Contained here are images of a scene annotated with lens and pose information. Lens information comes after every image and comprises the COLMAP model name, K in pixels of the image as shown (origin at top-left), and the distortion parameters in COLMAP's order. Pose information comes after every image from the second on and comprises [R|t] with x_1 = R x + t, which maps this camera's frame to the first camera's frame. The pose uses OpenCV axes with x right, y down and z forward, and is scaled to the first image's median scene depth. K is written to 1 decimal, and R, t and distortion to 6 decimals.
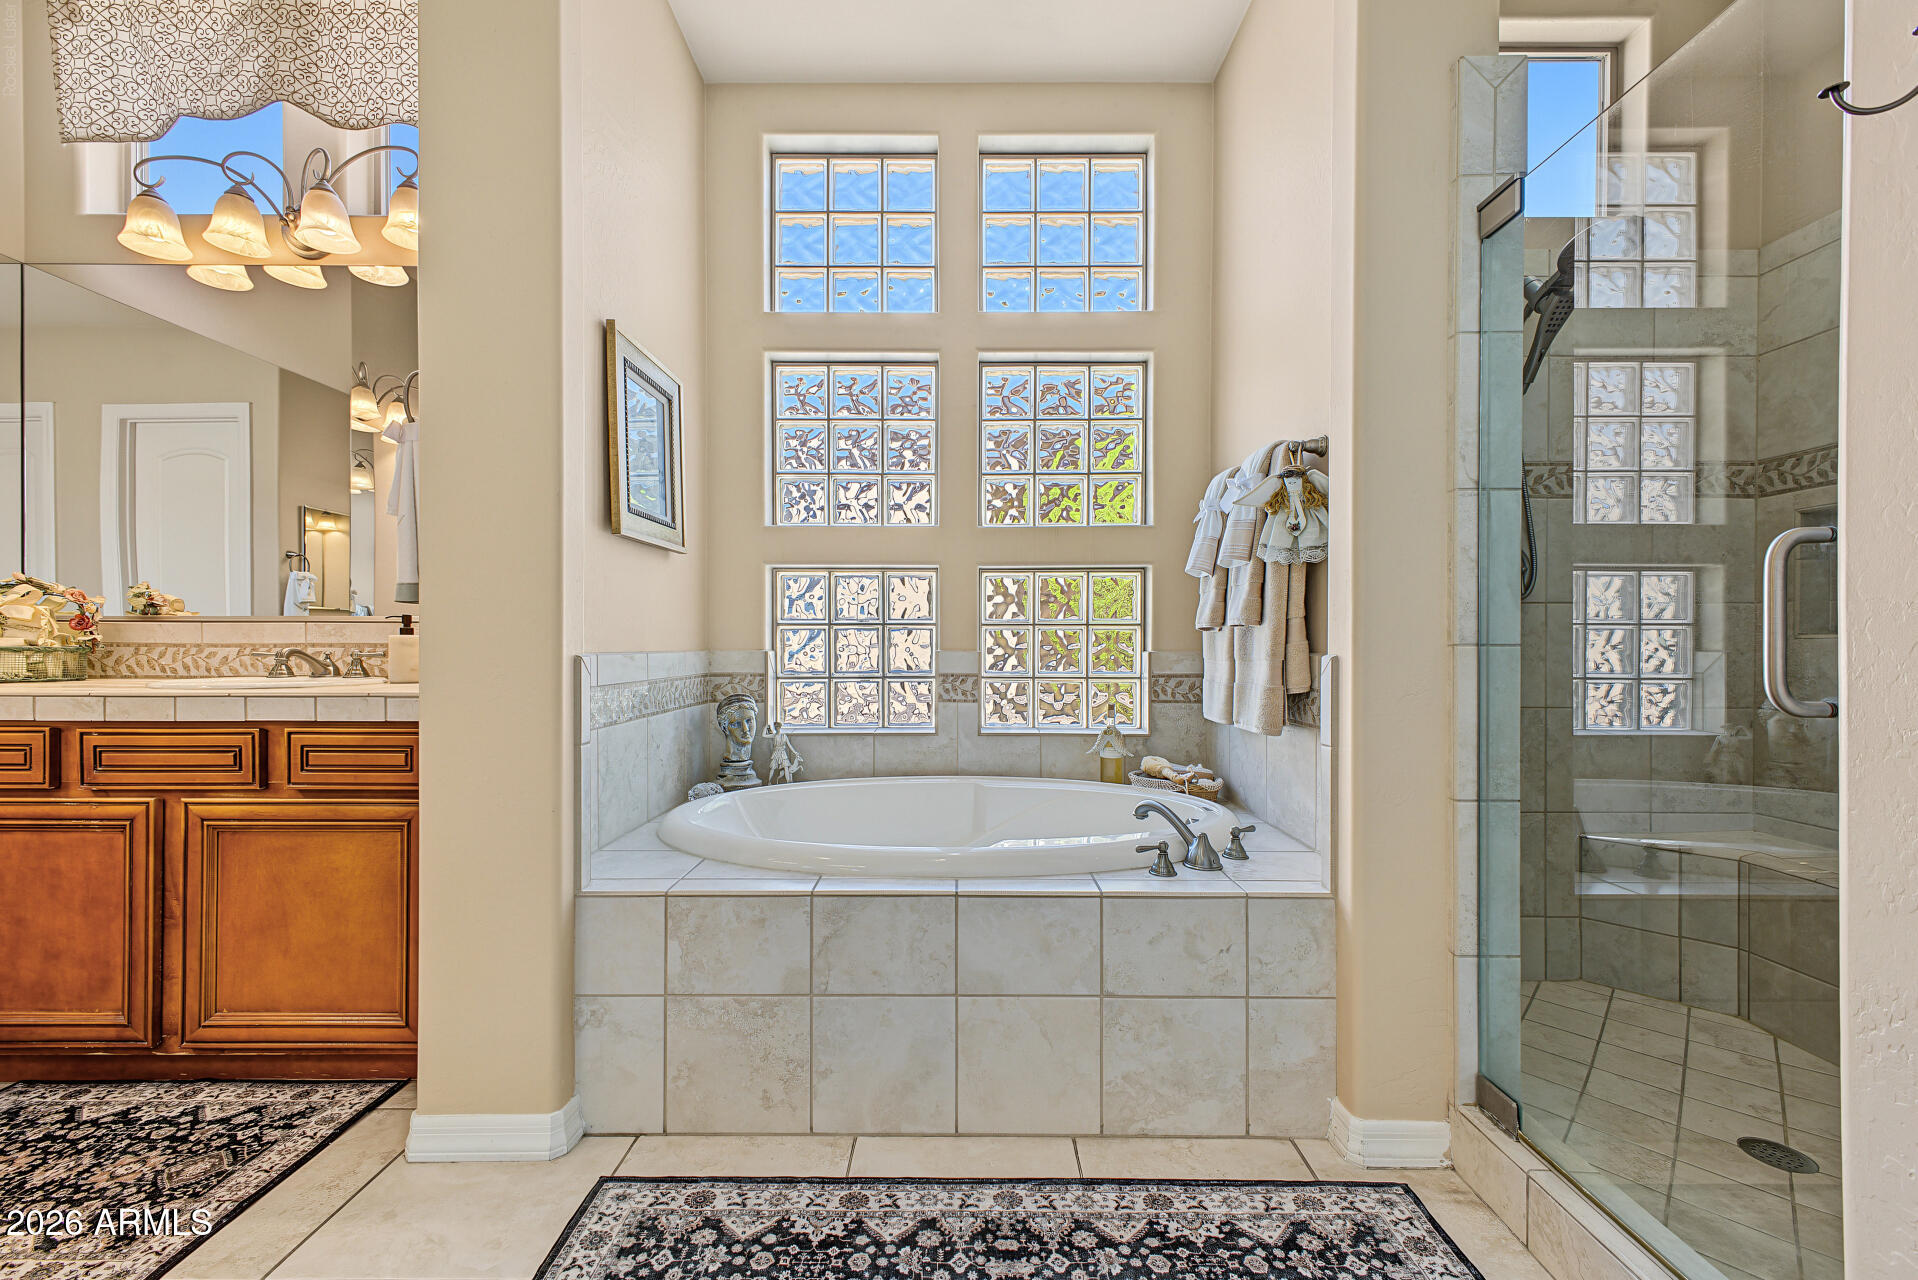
lens RADIAL K [[768.1, 0, 960.3], [0, 768.1, 648.1], [0, 0, 1]] dist [0.015281, -0.004069]
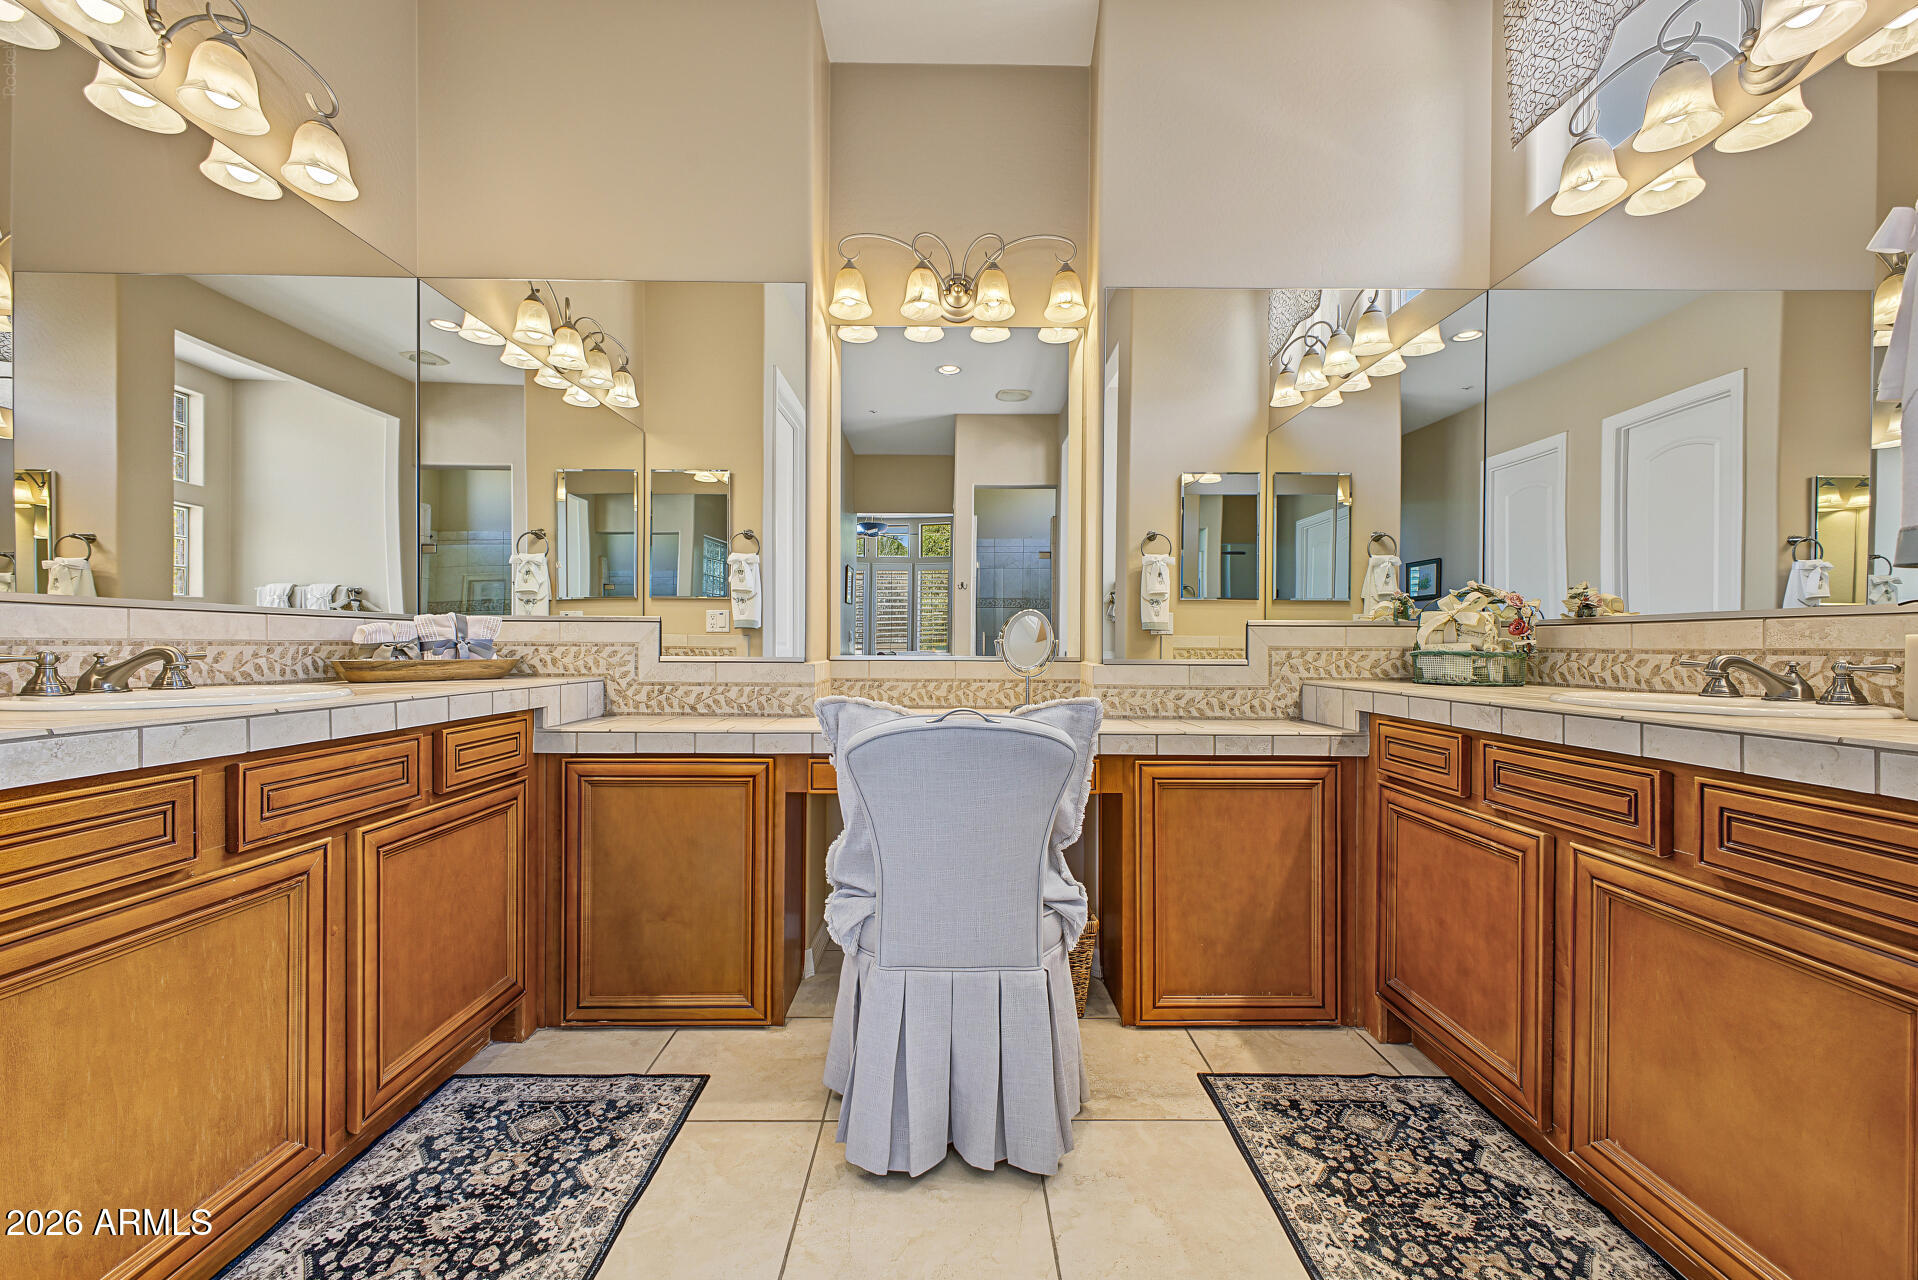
lens RADIAL K [[768.1, 0, 960.3], [0, 768.1, 648.1], [0, 0, 1]] dist [0.015281, -0.004069]
pose [[0.019148, 0.000731, -0.999816, -0.215775], [-0.010857, 0.999941, 0.000523, 0.000433], [0.999758, 0.010845, 0.019154, 0.351338]]
